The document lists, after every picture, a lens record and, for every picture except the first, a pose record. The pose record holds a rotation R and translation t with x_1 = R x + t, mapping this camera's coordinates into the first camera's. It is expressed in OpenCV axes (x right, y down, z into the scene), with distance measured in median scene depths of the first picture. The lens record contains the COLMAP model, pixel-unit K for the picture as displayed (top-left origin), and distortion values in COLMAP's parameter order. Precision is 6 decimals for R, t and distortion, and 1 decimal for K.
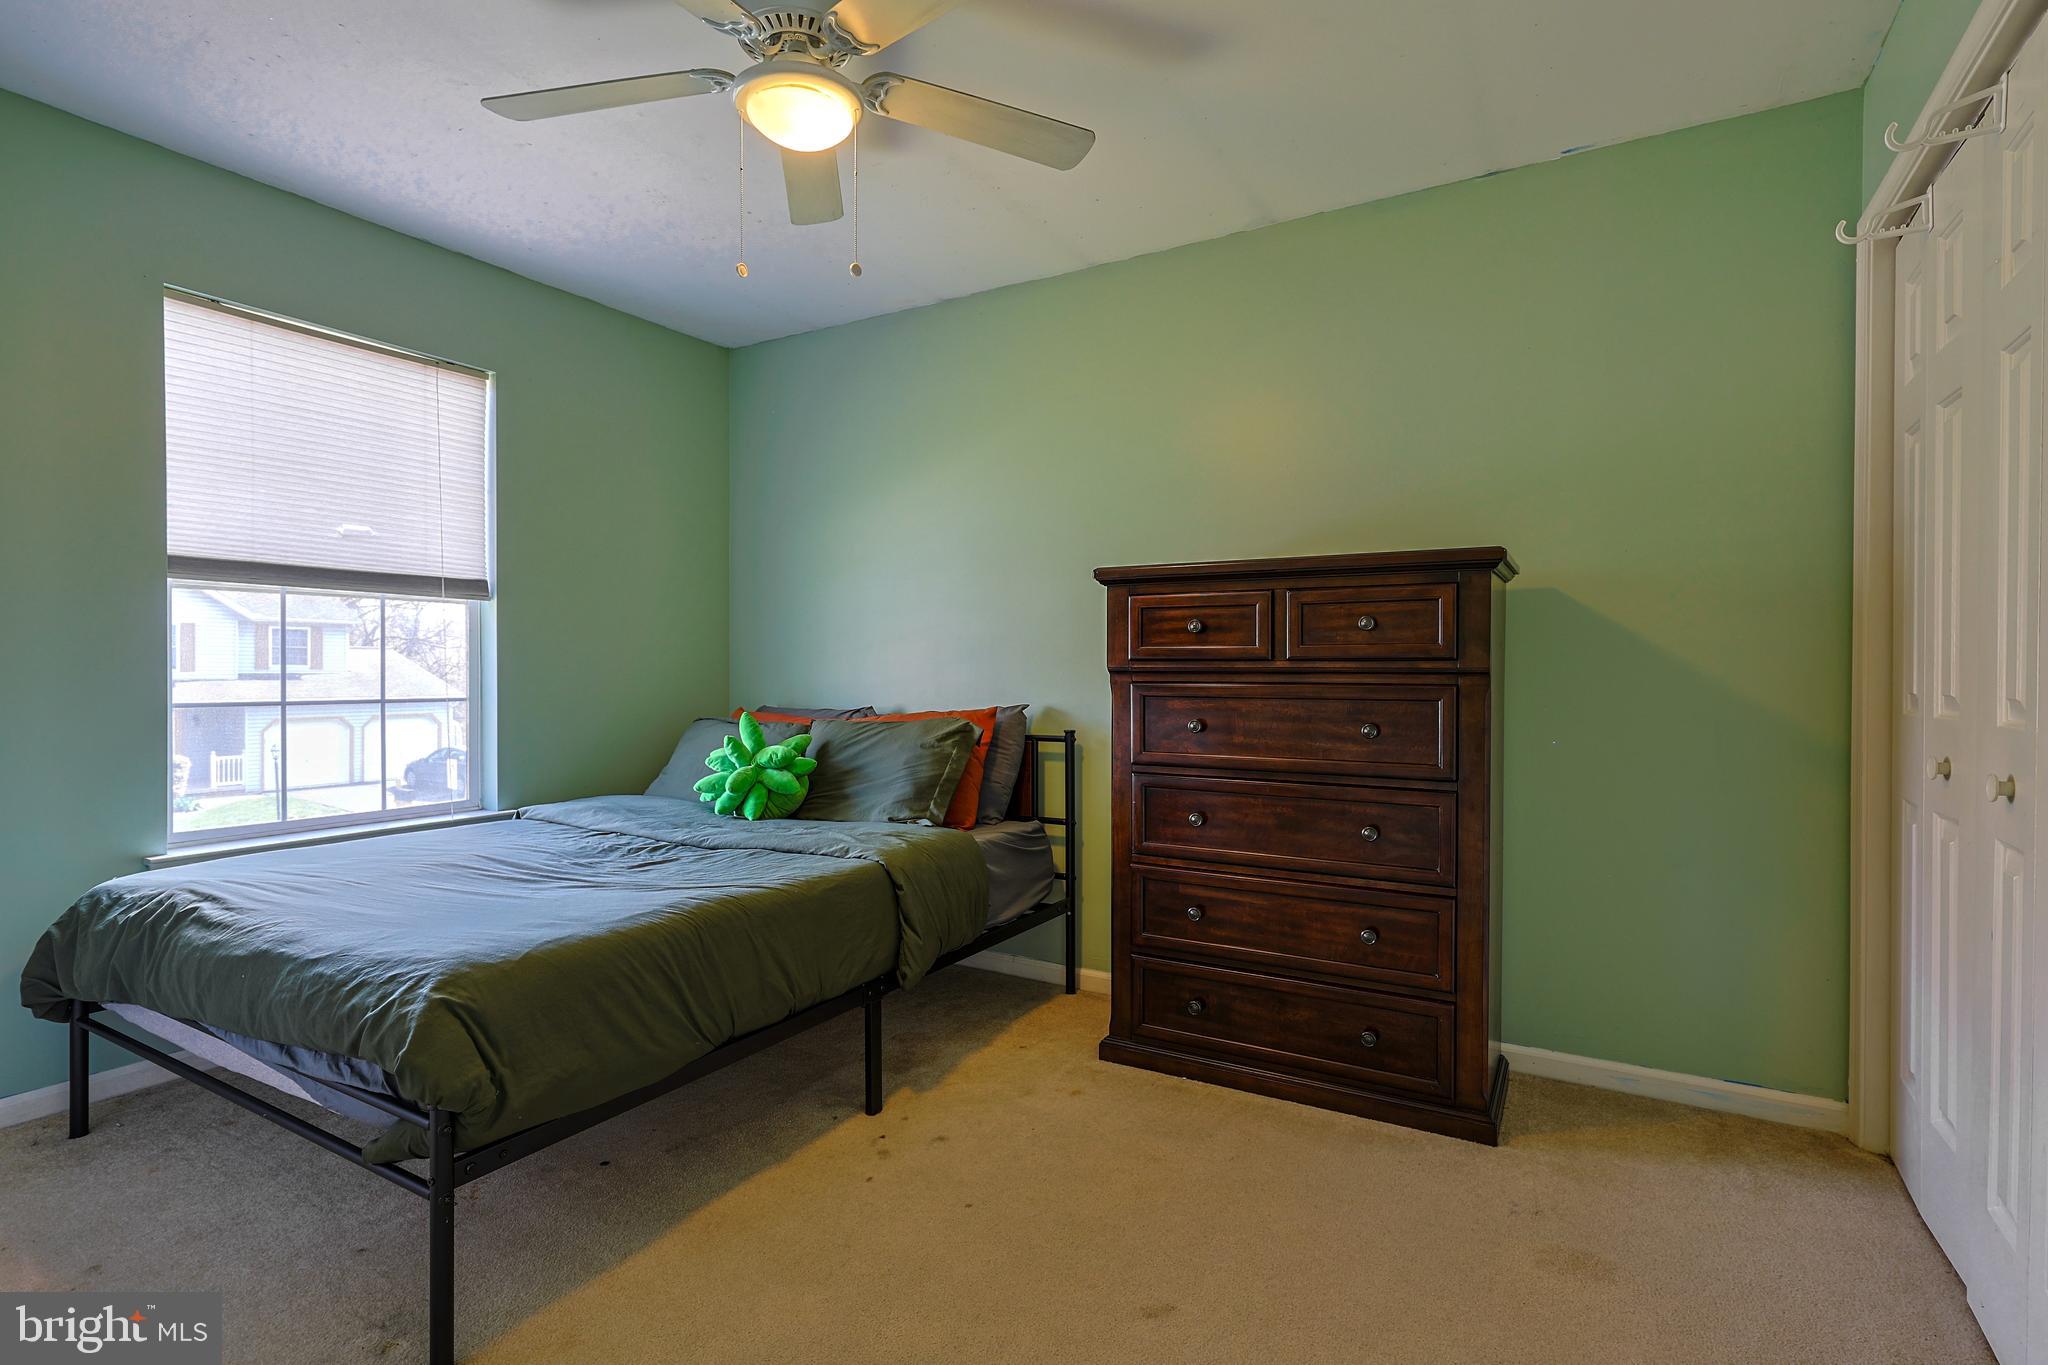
lens RADIAL K [[984.0, 0, 1013.4], [0, 984.0, 686.1], [0, 0, 1]] dist [-0.003638, -0.000518]
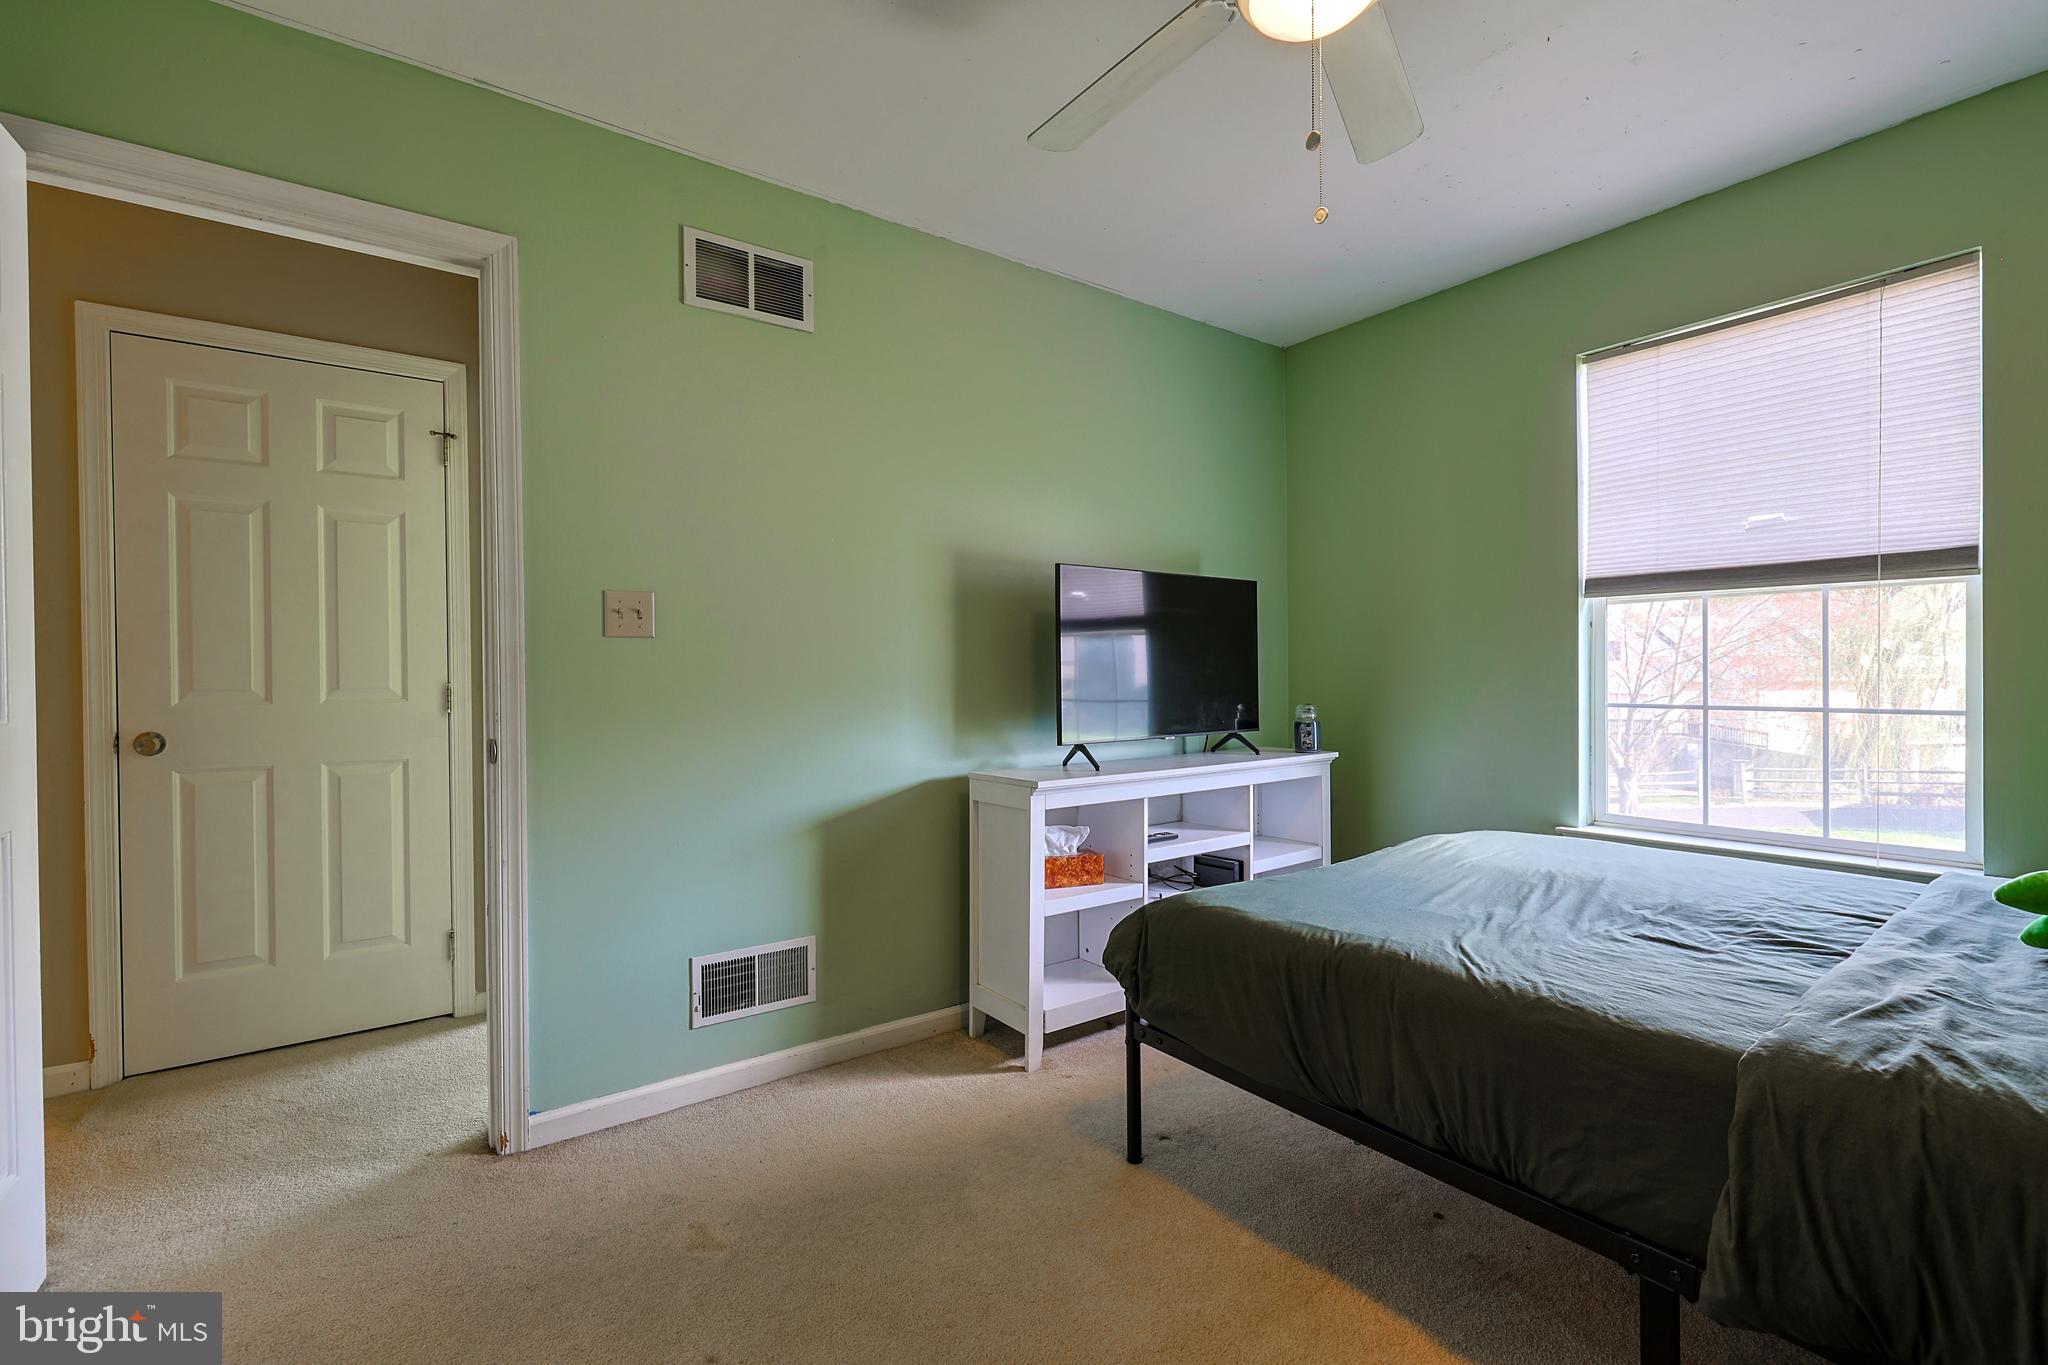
lens RADIAL K [[906.0, 0, 1027.0], [0, 906.0, 678.4], [0, 0, 1]] dist [-0.001034, 0.001315]
pose [[-0.390942, 0.004835, -0.920402, 0.398160], [-0.009461, 0.999912, 0.009271, -0.015122], [0.920367, 0.012333, -0.390862, 0.760111]]
